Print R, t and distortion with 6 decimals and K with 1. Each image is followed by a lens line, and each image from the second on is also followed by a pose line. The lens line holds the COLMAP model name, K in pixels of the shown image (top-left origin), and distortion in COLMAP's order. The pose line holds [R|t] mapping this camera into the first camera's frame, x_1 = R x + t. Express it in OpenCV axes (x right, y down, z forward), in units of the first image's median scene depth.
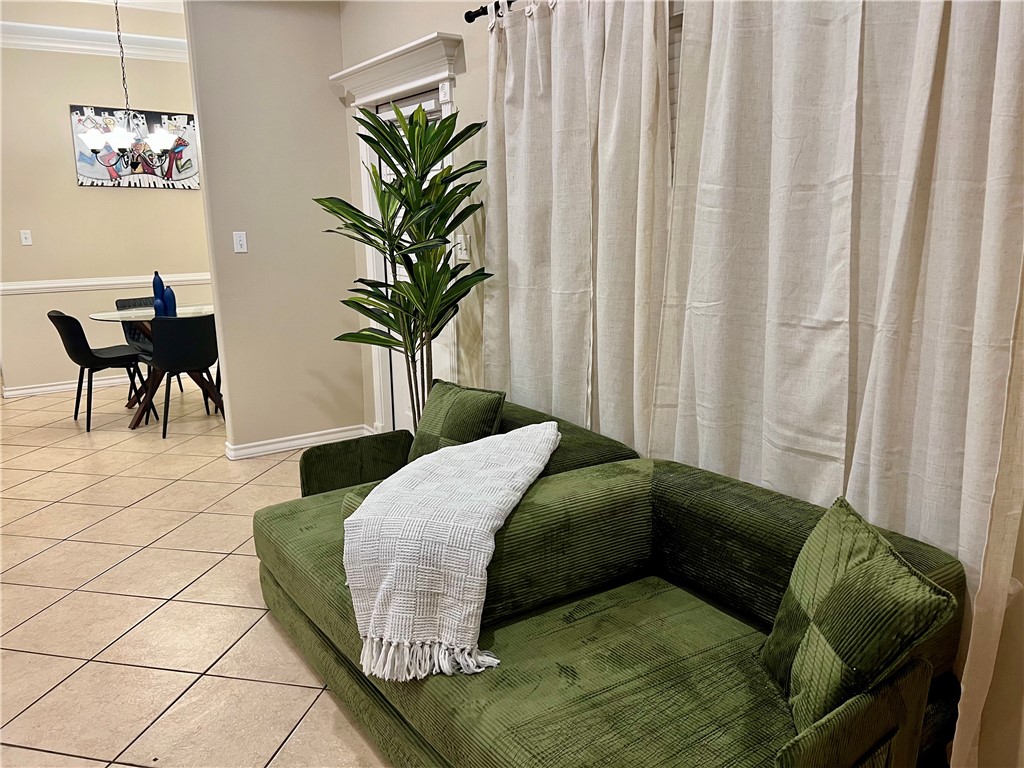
lens RADIAL K [[767.8, 0, 509.7], [0, 767.8, 388.2], [0, 0, 1]] dist [0.061159, -0.073548]
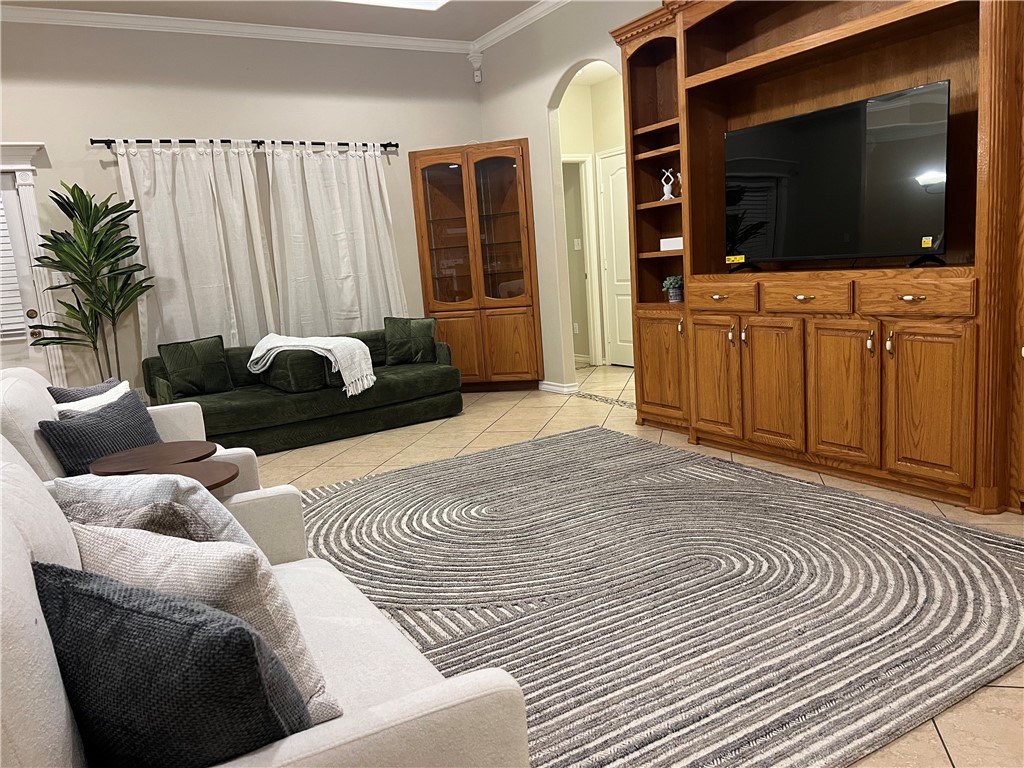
lens RADIAL K [[767.8, 0, 506.2], [0, 767.8, 384.3], [0, 0, 1]] dist [0.061159, -0.073548]
pose [[0.046957, -0.155172, 0.986771, -0.876022], [0.294690, 0.946045, 0.134745, 0.032875], [-0.954438, 0.284464, 0.090151, 0.059313]]
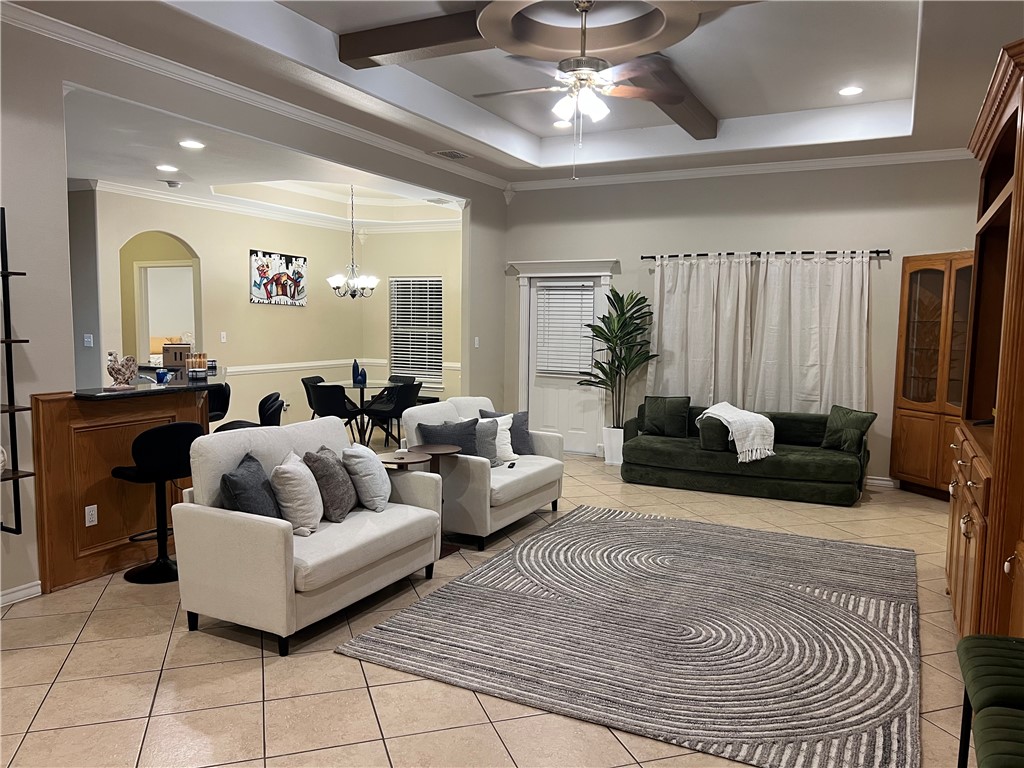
lens RADIAL K [[767.8, 0, 513.0], [0, 767.8, 388.8], [0, 0, 1]] dist [0.061159, -0.073548]
pose [[0.861608, -0.022369, 0.507081, -0.852261], [0.087264, 0.990681, -0.104573, 0.092161], [-0.500016, 0.134351, 0.855531, -0.456126]]
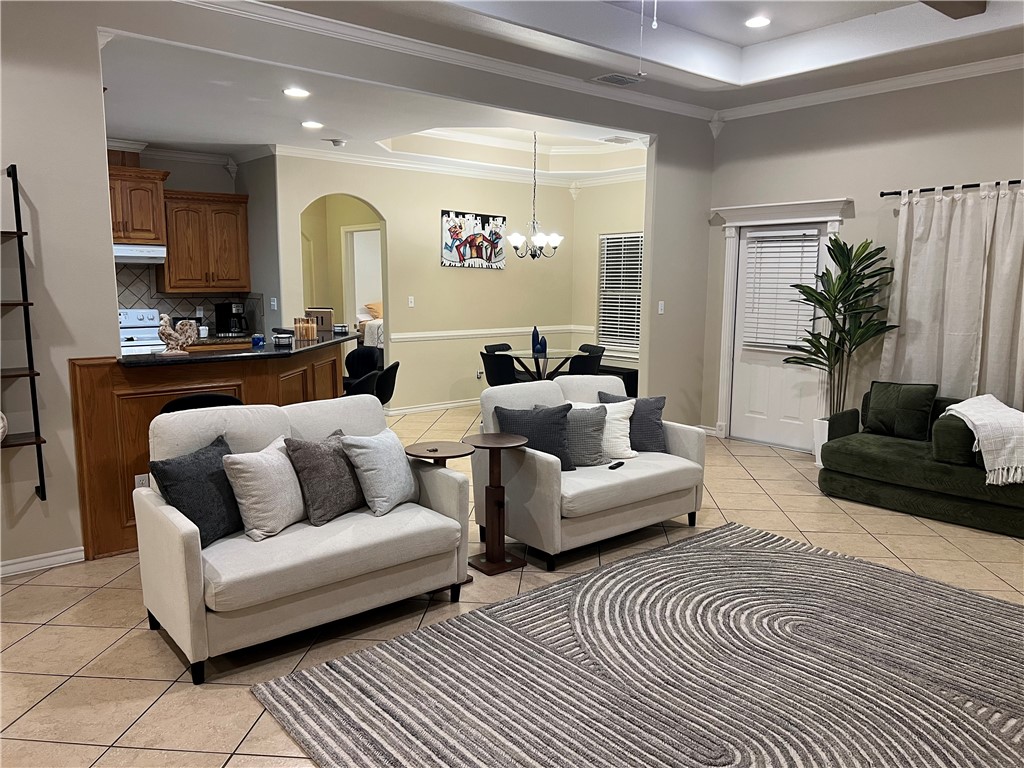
lens RADIAL K [[767.8, 0, 511.5], [0, 767.8, 391.5], [0, 0, 1]] dist [0.061159, -0.073548]
pose [[0.991991, -0.000124, 0.126311, -0.592729], [0.009817, 0.997051, -0.076115, 0.072553], [-0.125929, 0.076745, 0.989066, -0.371149]]
